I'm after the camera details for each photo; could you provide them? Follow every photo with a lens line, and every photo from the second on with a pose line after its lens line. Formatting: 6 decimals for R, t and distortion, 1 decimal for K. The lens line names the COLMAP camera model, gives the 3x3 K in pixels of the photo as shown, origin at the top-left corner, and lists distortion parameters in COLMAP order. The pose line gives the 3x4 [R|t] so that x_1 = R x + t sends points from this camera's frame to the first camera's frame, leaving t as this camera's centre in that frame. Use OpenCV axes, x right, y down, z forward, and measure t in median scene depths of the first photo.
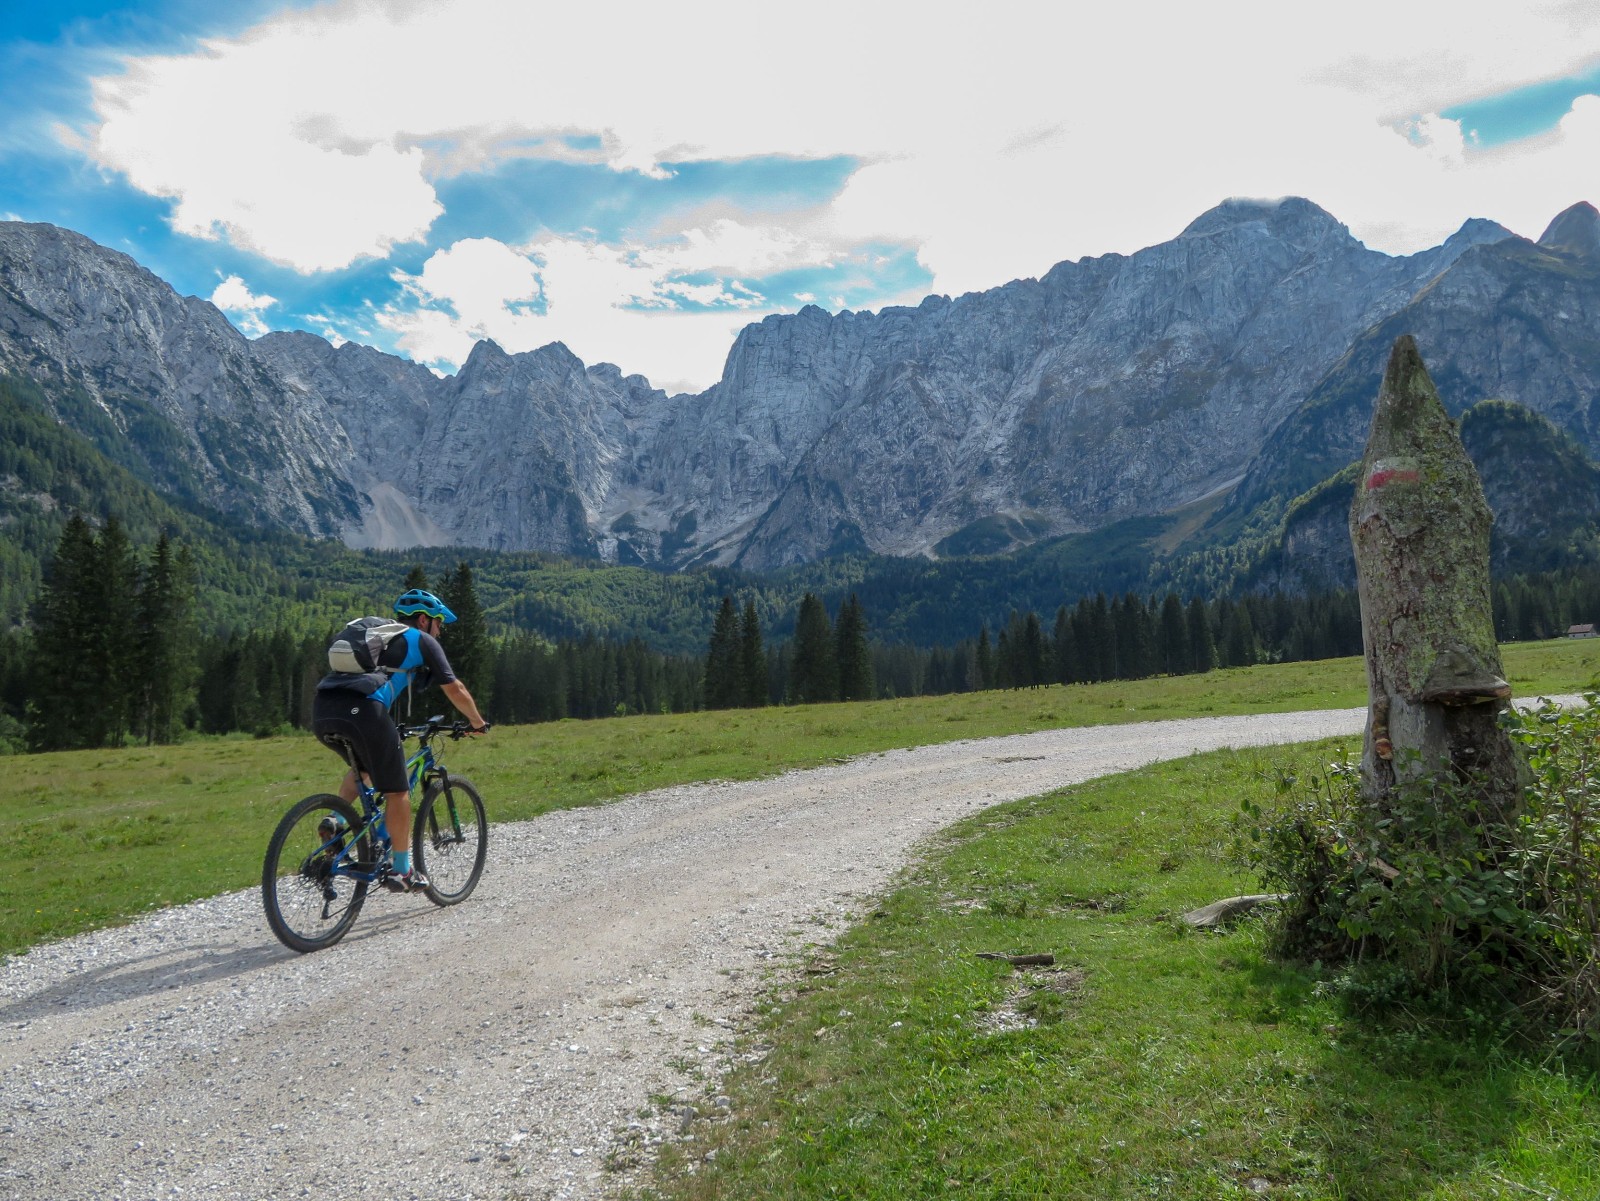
lens RADIAL K [[1162.4, 0, 776.5], [0, 1162.4, 606.4], [0, 0, 1]] dist [-0.007172, 0.009307]
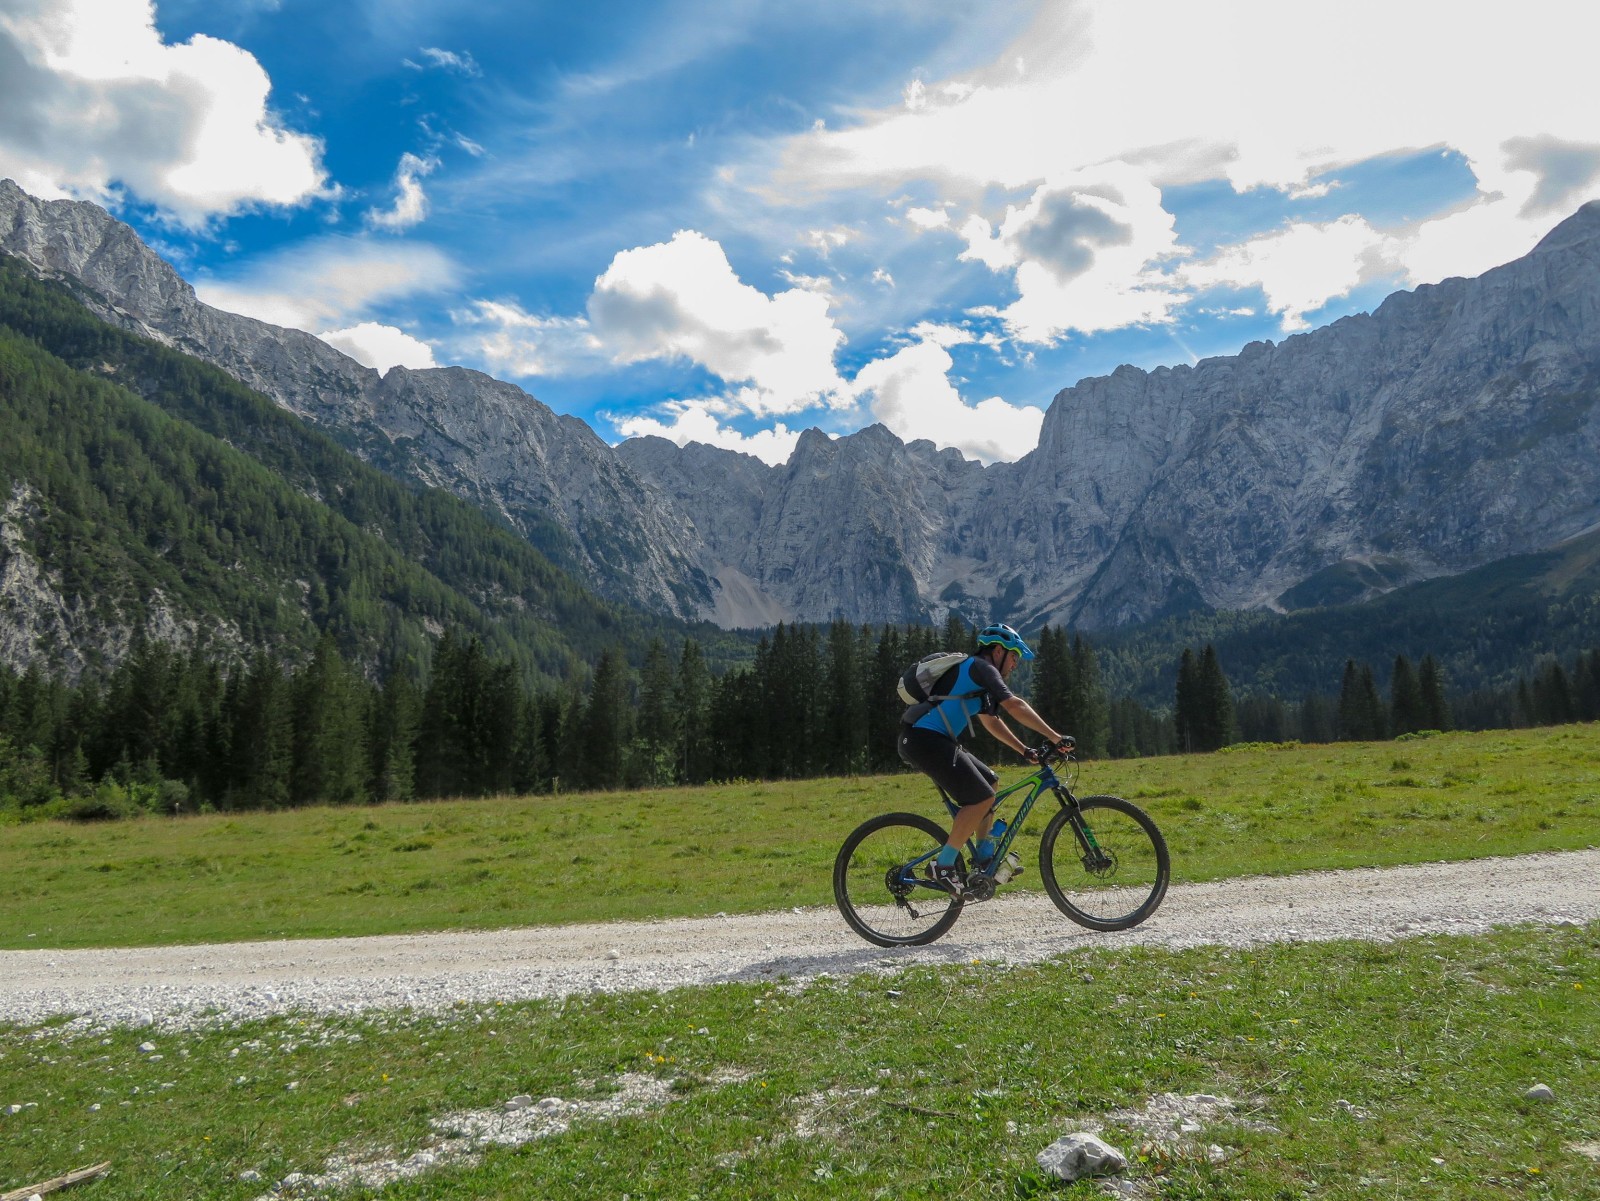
lens RADIAL K [[1142.7, 0, 790.8], [0, 1142.7, 603.7], [0, 0, 1]] dist [-0.010045, 0.005858]
pose [[0.966330, -0.052673, -0.251858, -0.015521], [0.037477, 0.997197, -0.064760, -0.000471], [0.254563, 0.053141, 0.965595, -0.020410]]
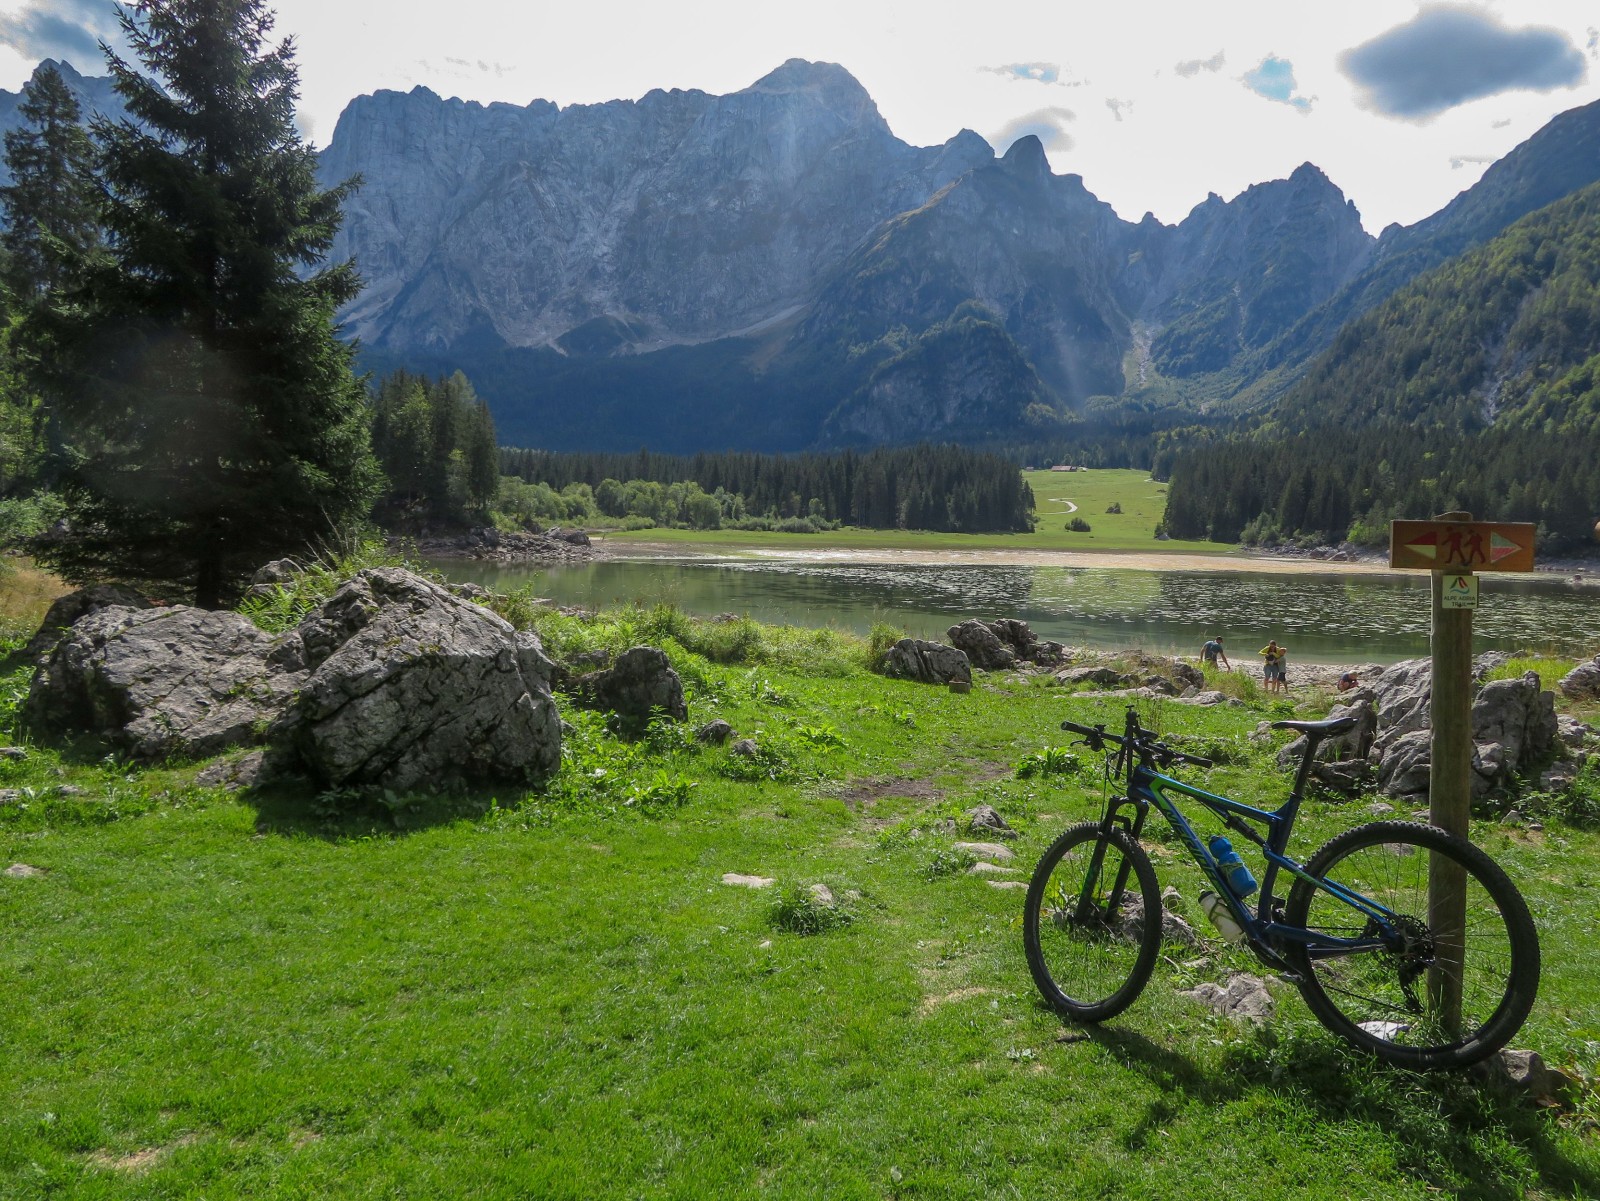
lens RADIAL K [[1070.4, 0, 800.0], [0, 1070.4, 600.5], [0, 0, 1]] dist [-0.060031, 0.049900]
pose [[0.906506, -0.005672, 0.422156, -0.086767], [-0.079966, 0.979504, 0.184873, -0.009300], [-0.414552, -0.201346, 0.887472, -0.109223]]
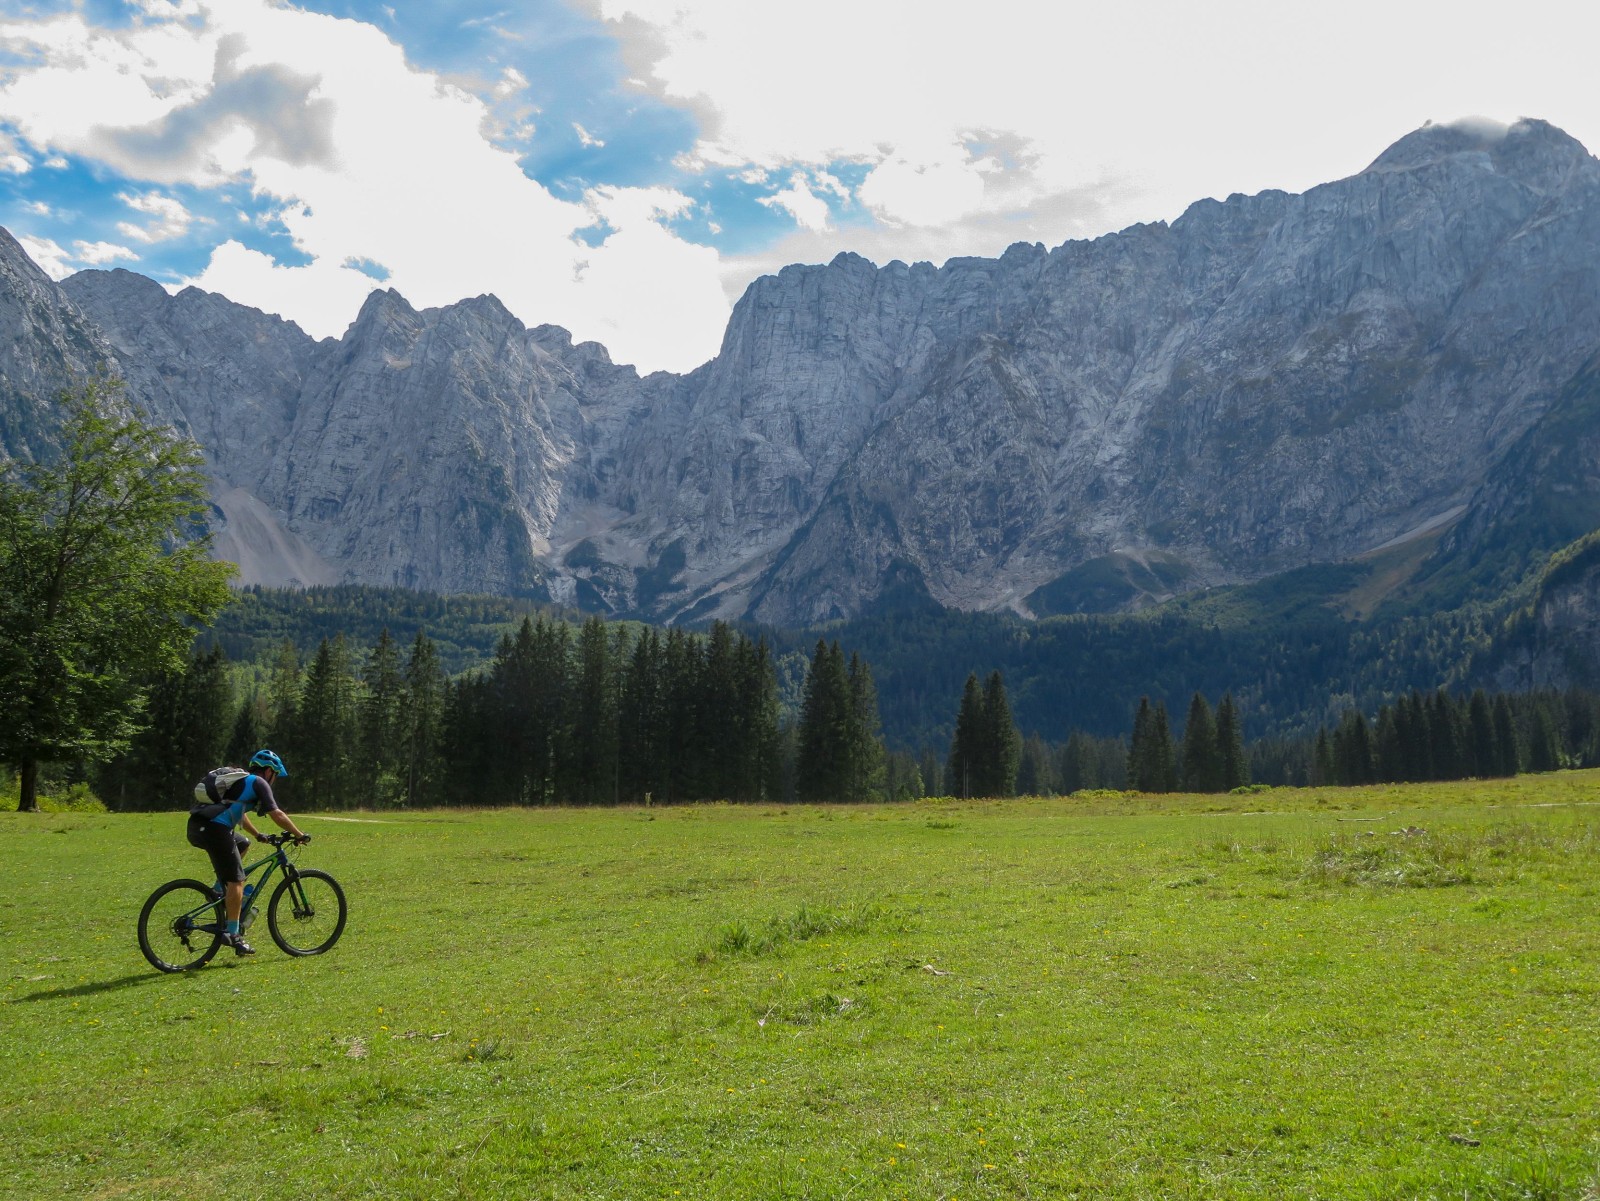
lens RADIAL K [[1690.5, 0, 794.5], [0, 1690.5, 598.7], [0, 0, 1]] dist [0.027018, -0.038009]
pose [[0.999653, 0.021559, 0.015128, -0.018645], [-0.020850, 0.998746, -0.045512, -0.000889], [-0.016090, 0.045181, 0.998849, -0.028136]]
